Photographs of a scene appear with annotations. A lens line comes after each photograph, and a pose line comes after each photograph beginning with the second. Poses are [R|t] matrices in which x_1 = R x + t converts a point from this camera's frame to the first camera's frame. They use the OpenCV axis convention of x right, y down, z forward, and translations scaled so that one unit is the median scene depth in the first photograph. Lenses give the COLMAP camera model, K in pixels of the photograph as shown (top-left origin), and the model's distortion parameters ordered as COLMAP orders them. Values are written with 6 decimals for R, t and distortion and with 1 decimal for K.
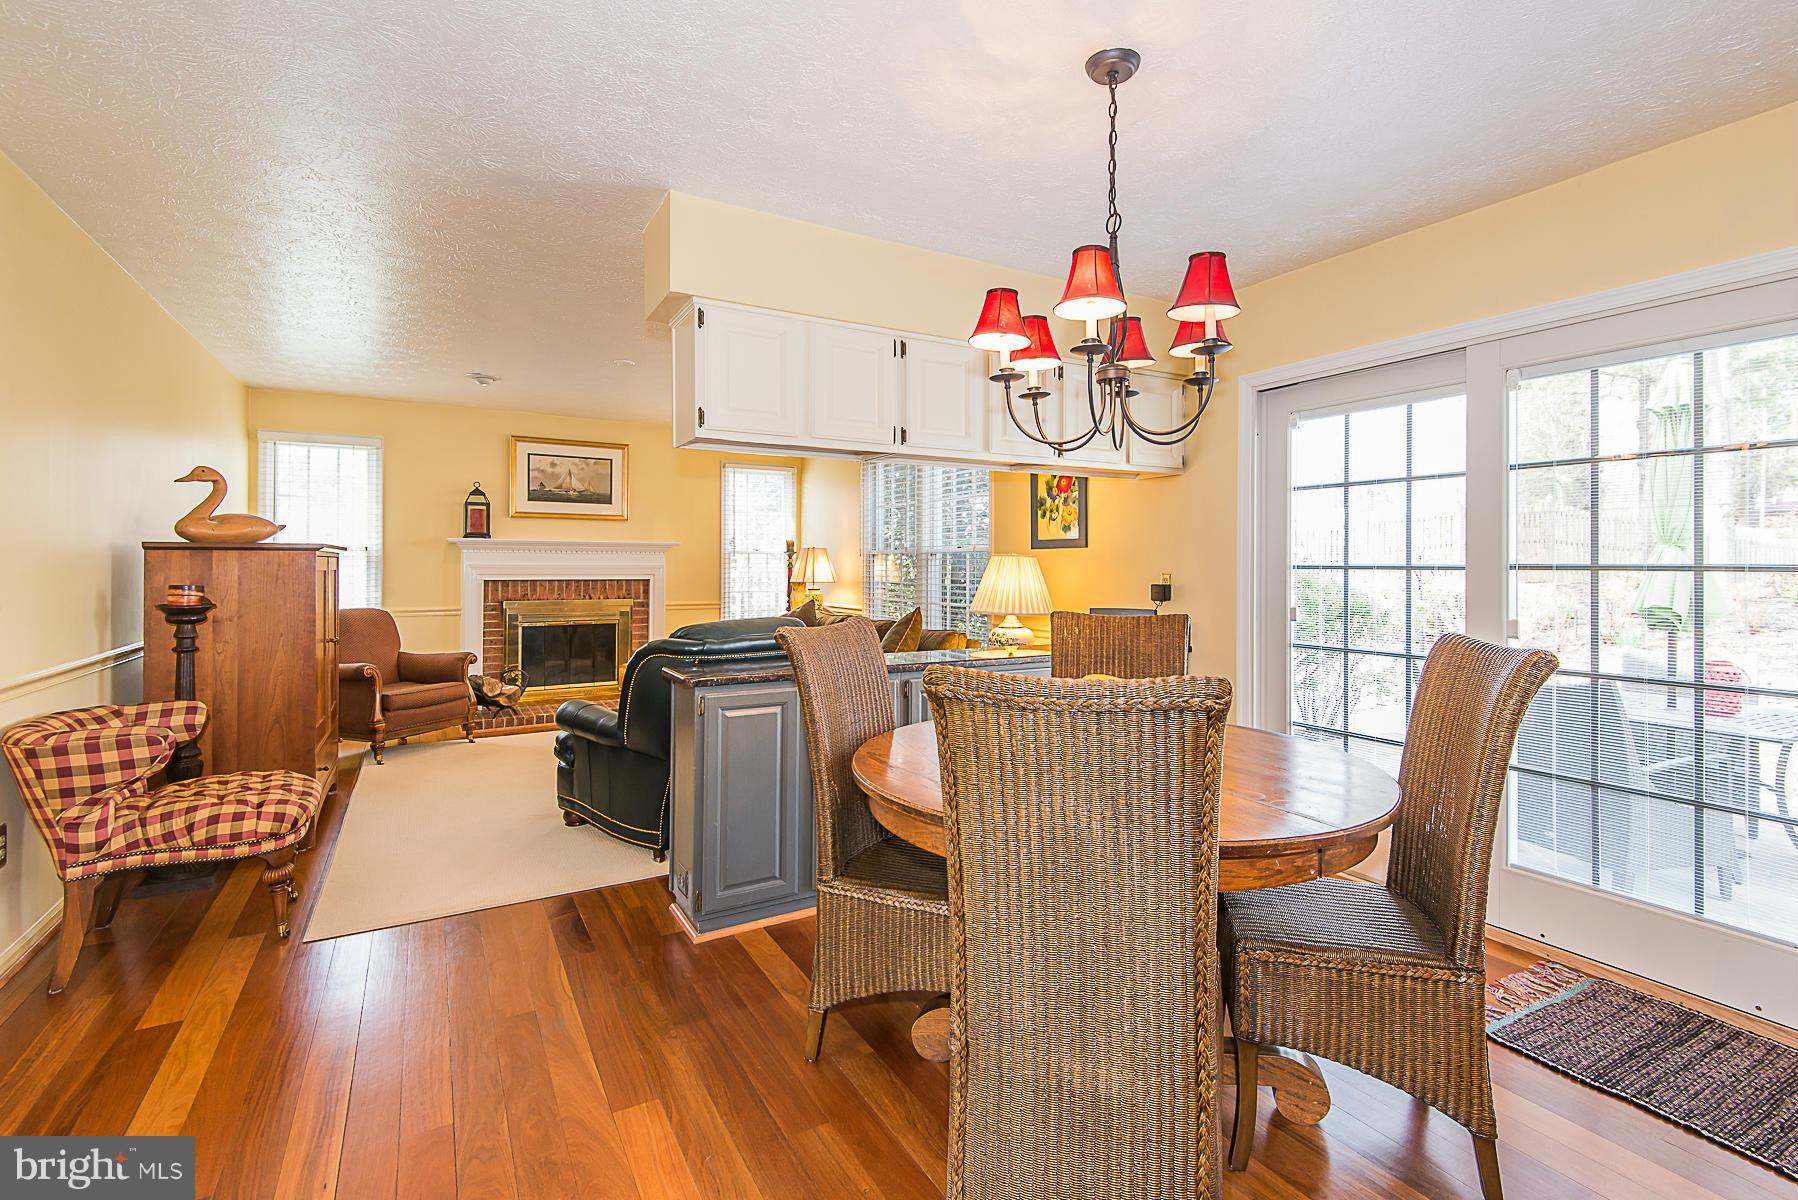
lens RADIAL K [[828.1, 0, 906.0], [0, 828.1, 562.0], [0, 0, 1]] dist [0.027193, -0.009059]
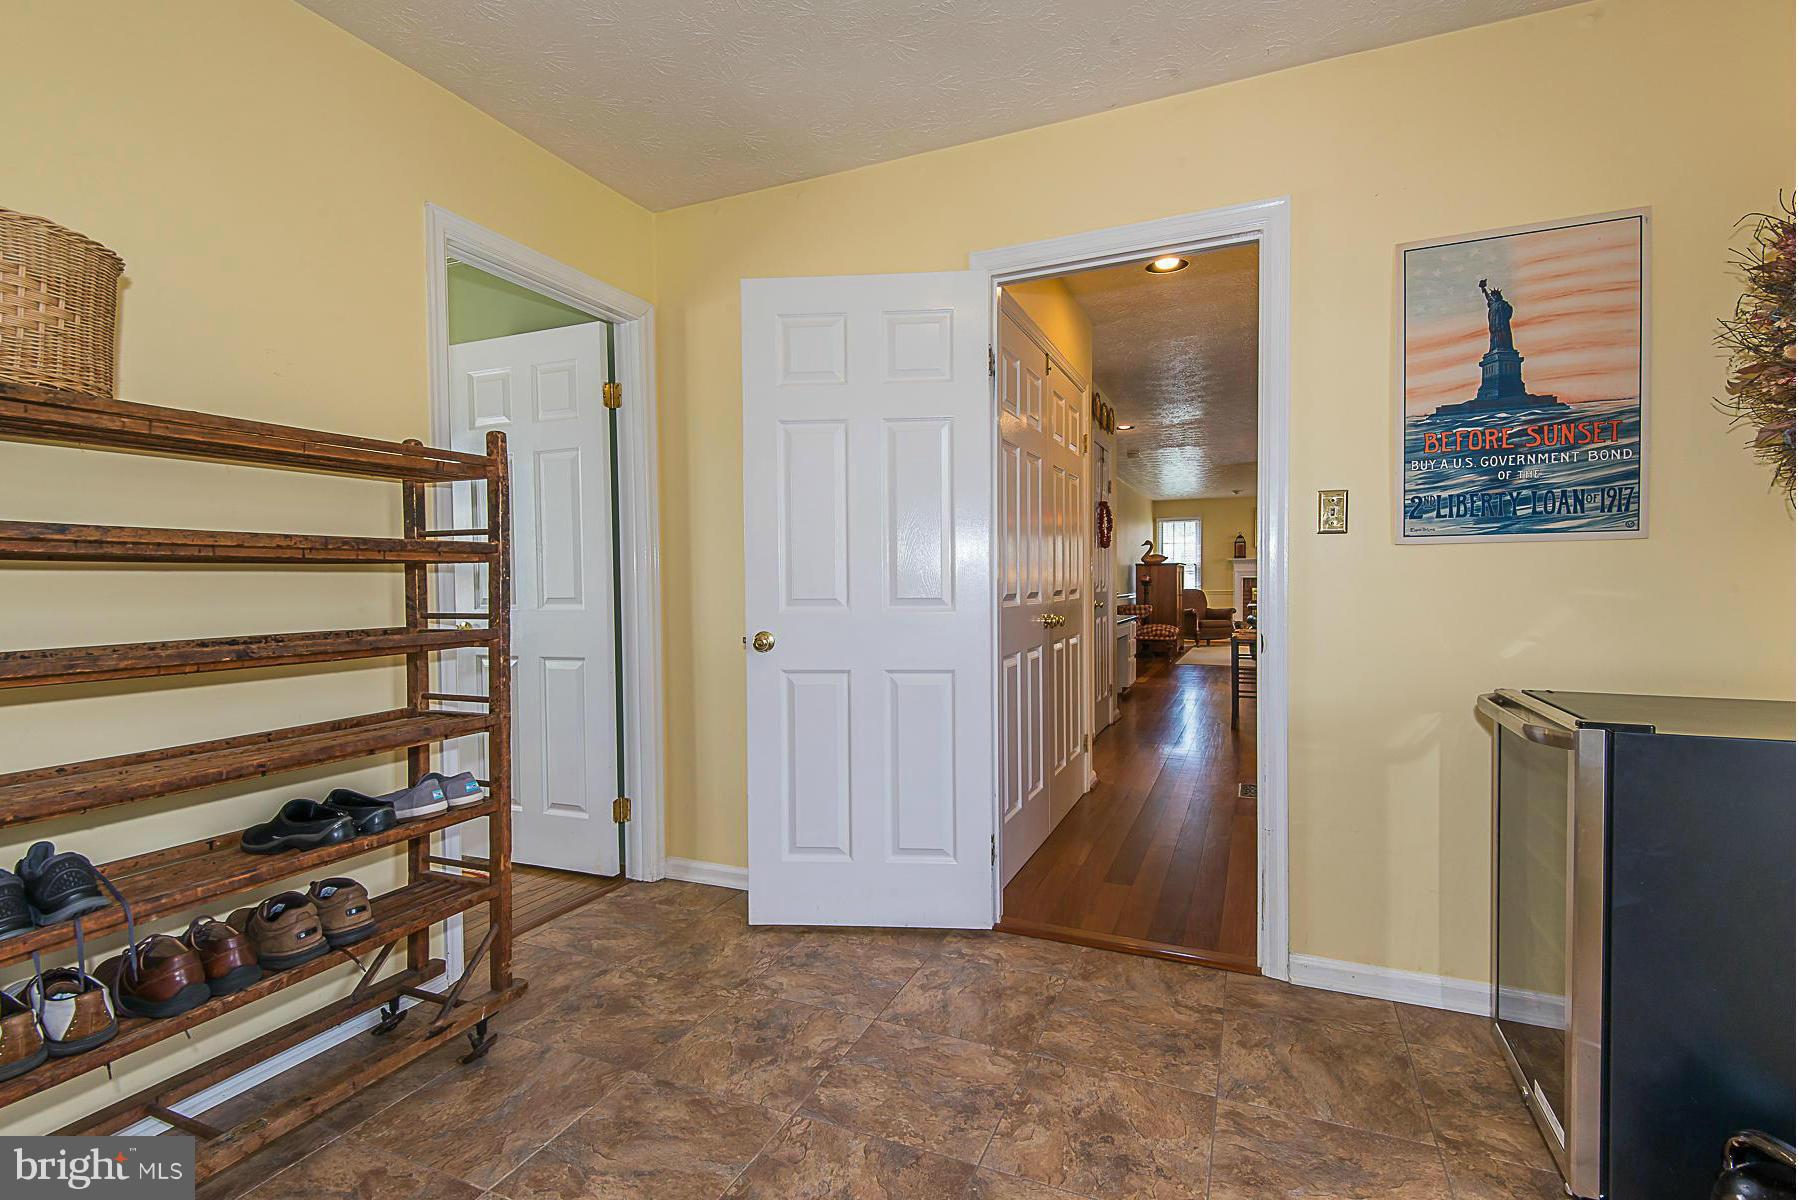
lens RADIAL K [[830.4, 0, 899.0], [0, 830.4, 600.0], [0, 0, 1]] dist [0.027640, -0.000043]
pose [[0.594294, 0.012370, -0.804153, 1.286848], [0.010897, 0.999666, 0.023432, 0.035279], [0.804174, -0.022688, 0.593960, -1.833300]]
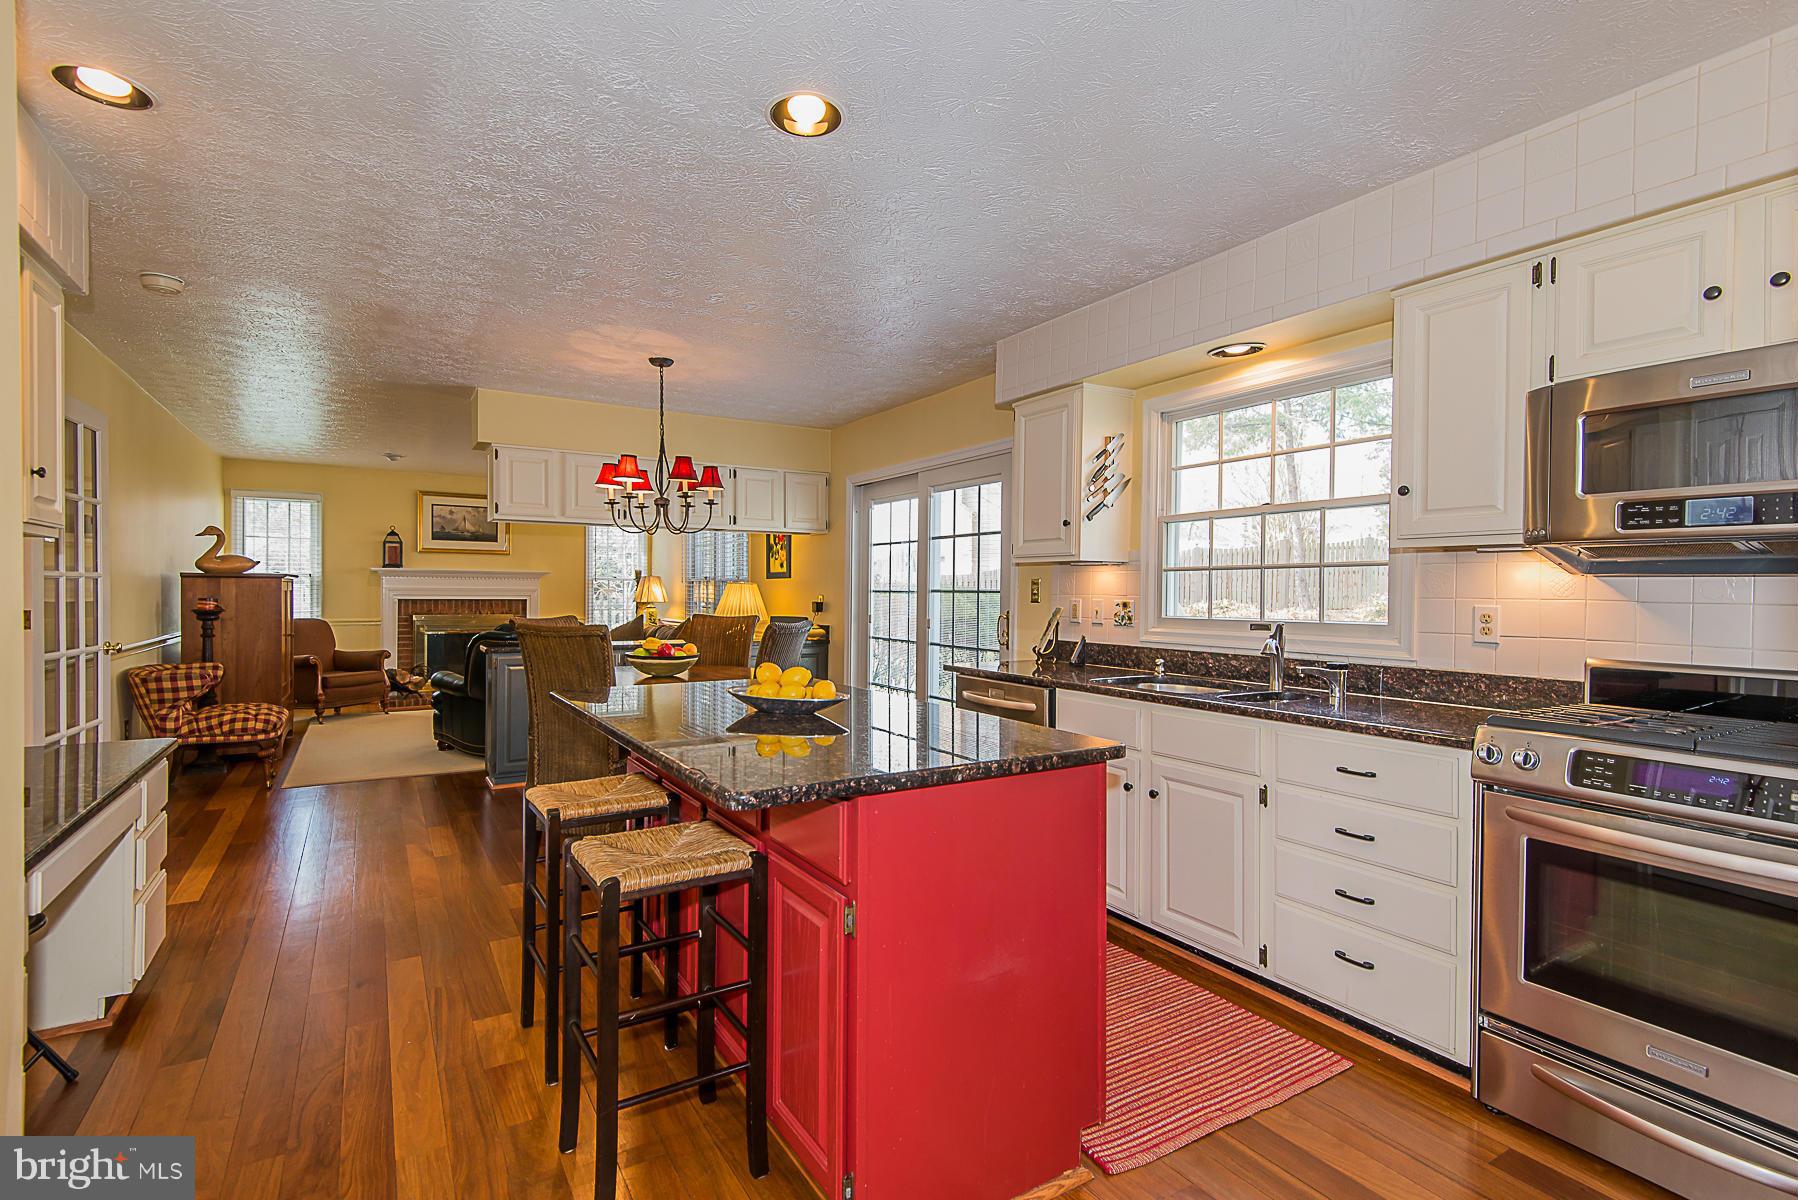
lens RADIAL K [[850.2, 0, 899.0], [0, 850.2, 600.0], [0, 0, 1]] dist [0.001004, 0.000115]
pose [[0.999347, 0.004614, 0.035842, 0.467191], [-0.005152, 0.999875, 0.014944, -0.002091], [-0.035768, -0.015119, 0.999246, -0.742090]]
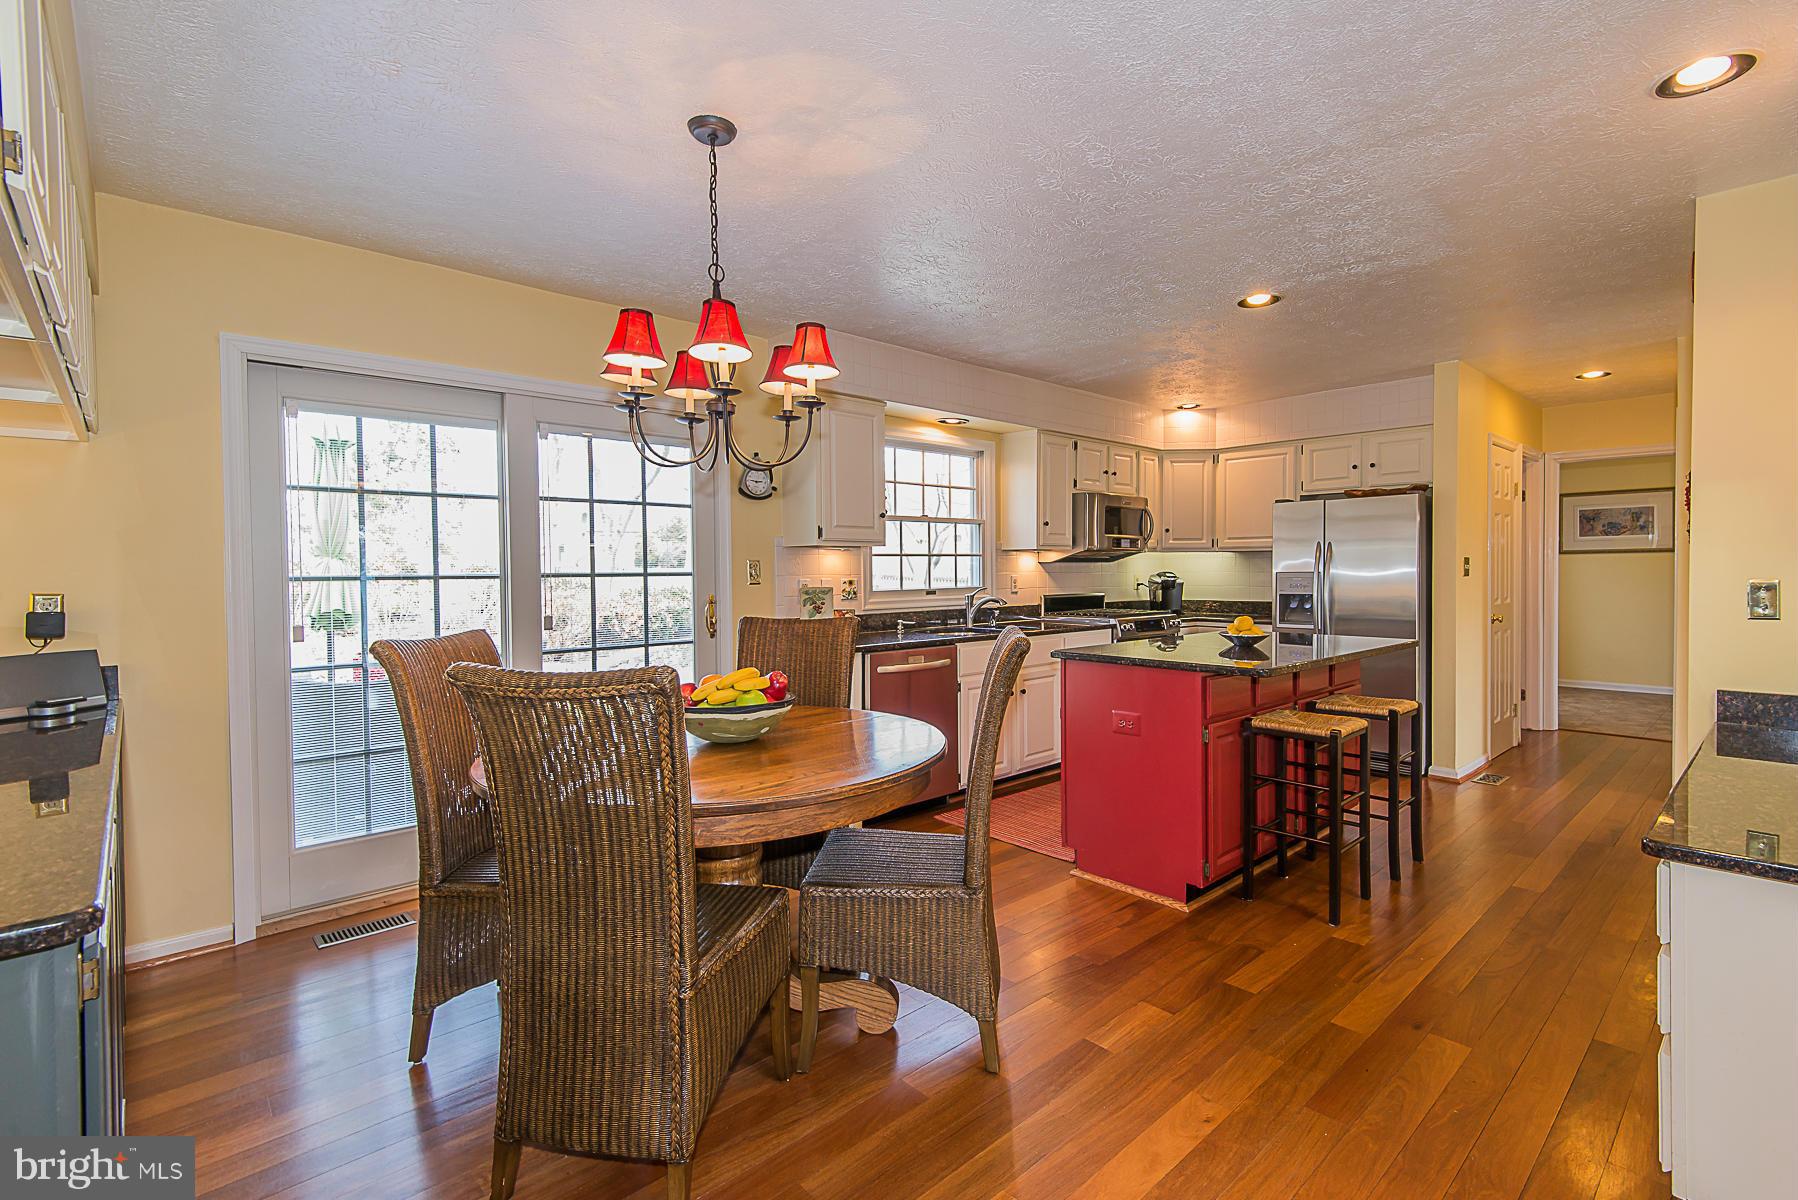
lens RADIAL K [[828.1, 0, 906.0], [0, 828.1, 562.0], [0, 0, 1]] dist [0.027193, -0.009059]
pose [[-0.233618, 0.009481, 0.972282, -0.533110], [0.001098, 0.999954, -0.009487, -0.000895], [-0.972328, -0.001148, -0.233618, 0.596172]]
